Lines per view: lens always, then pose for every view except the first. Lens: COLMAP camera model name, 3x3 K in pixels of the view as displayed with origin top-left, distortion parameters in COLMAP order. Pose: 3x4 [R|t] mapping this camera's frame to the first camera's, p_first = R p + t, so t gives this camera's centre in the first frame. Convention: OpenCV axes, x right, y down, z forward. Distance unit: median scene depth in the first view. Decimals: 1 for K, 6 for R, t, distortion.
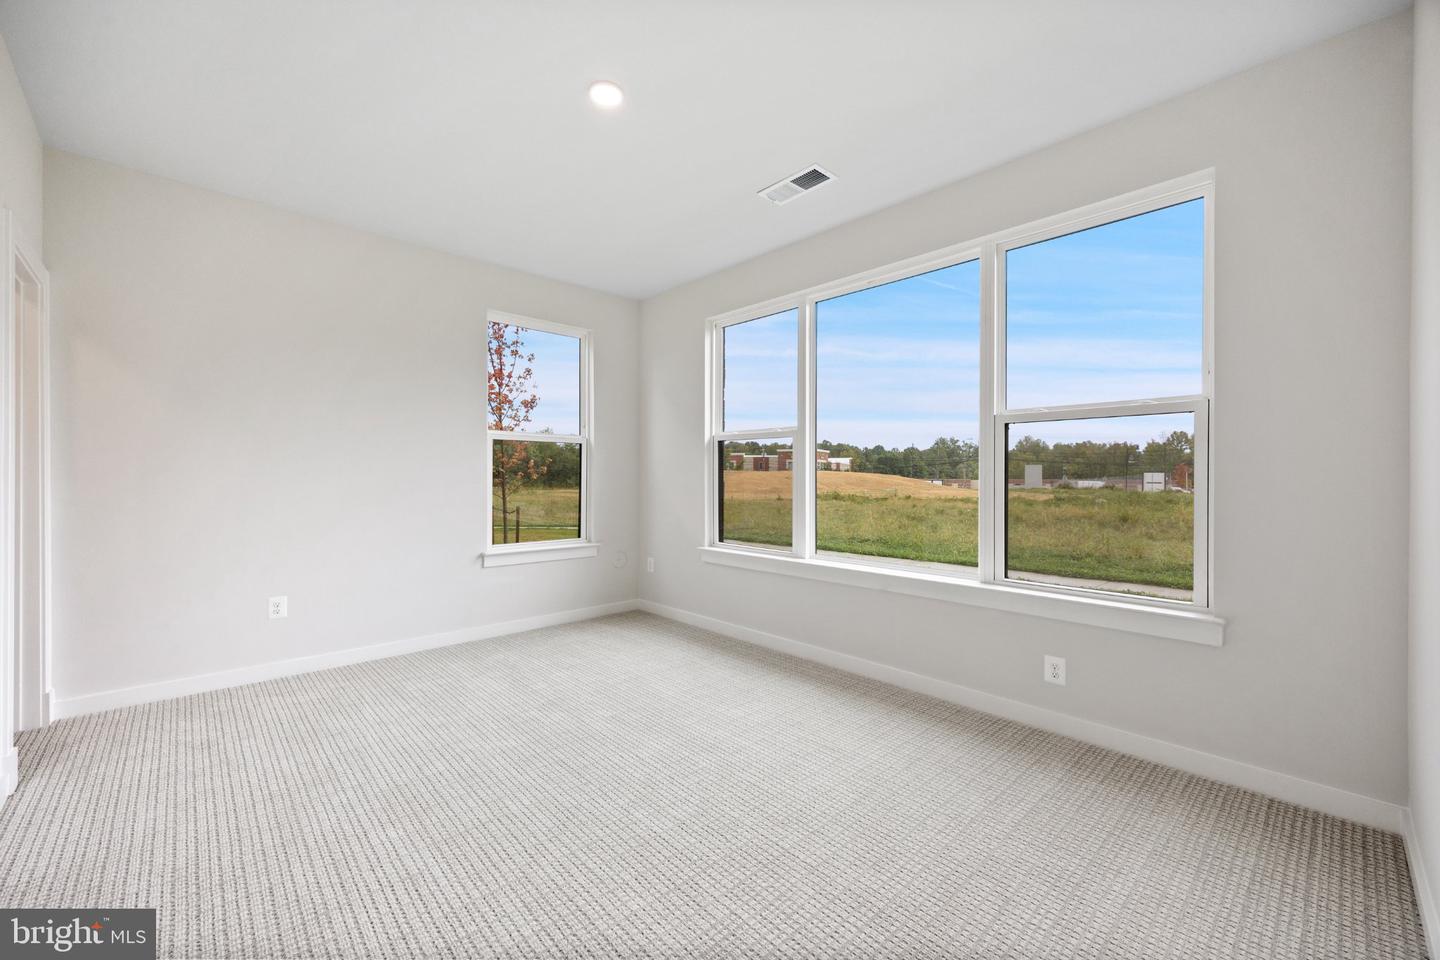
lens RADIAL K [[585.4, 0, 731.5], [0, 585.4, 465.3], [0, 0, 1]] dist [-0.001556, -0.000421]
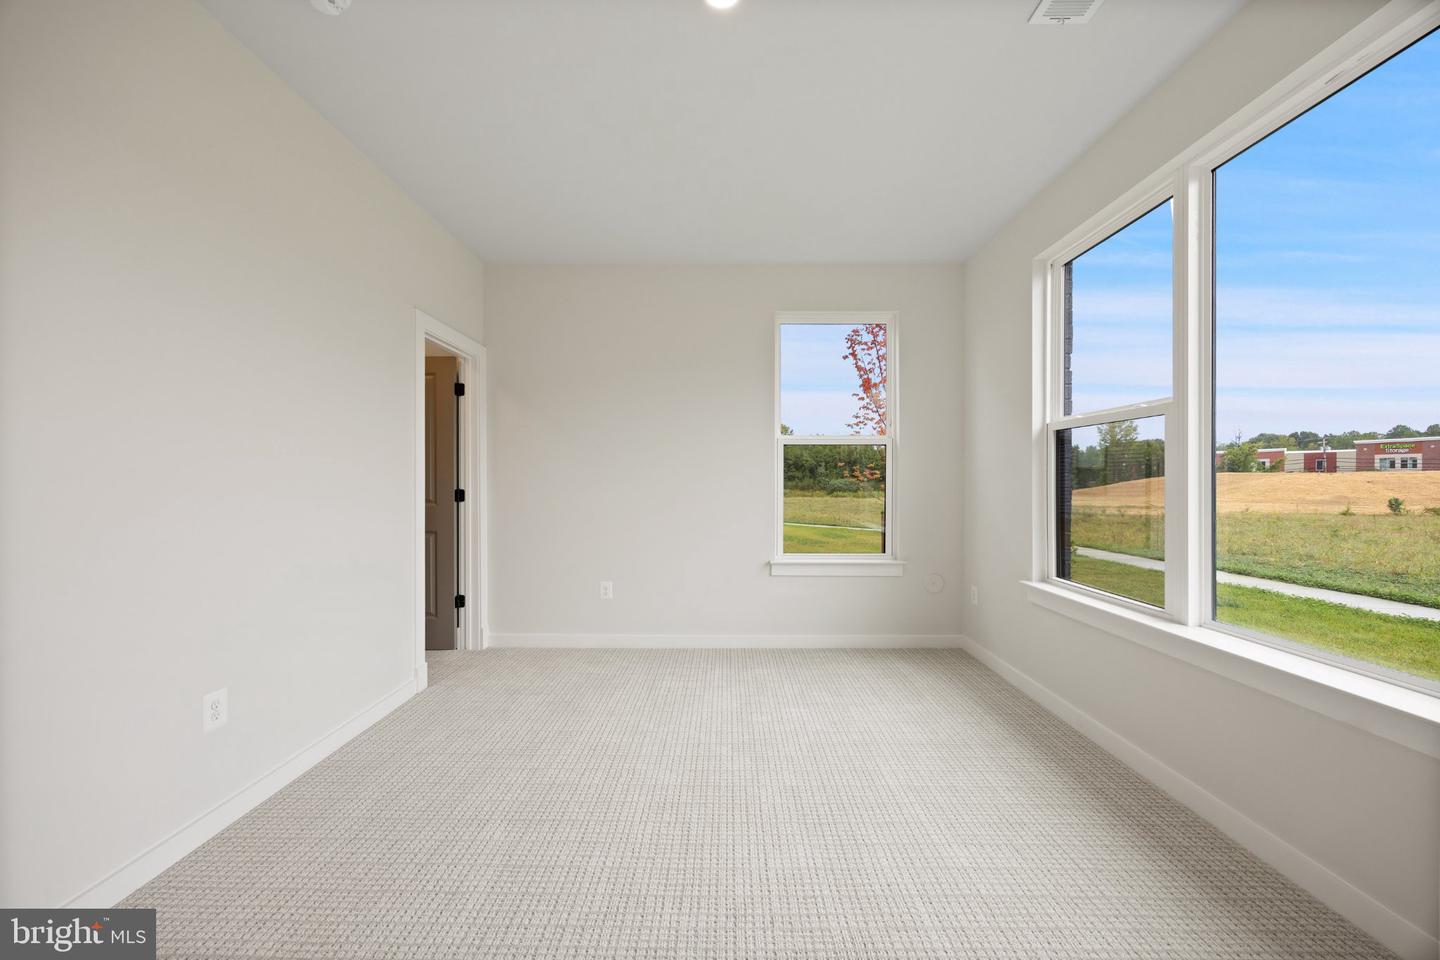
lens RADIAL K [[585.4, 0, 691.9], [0, 585.4, 473.2], [0, 0, 1]] dist [-0.001556, -0.000421]
pose [[0.719766, -0.004394, -0.694203, 0.150827], [0.010167, 0.999939, 0.004212, 0.000847], [0.694142, -0.010089, 0.719767, 0.207446]]
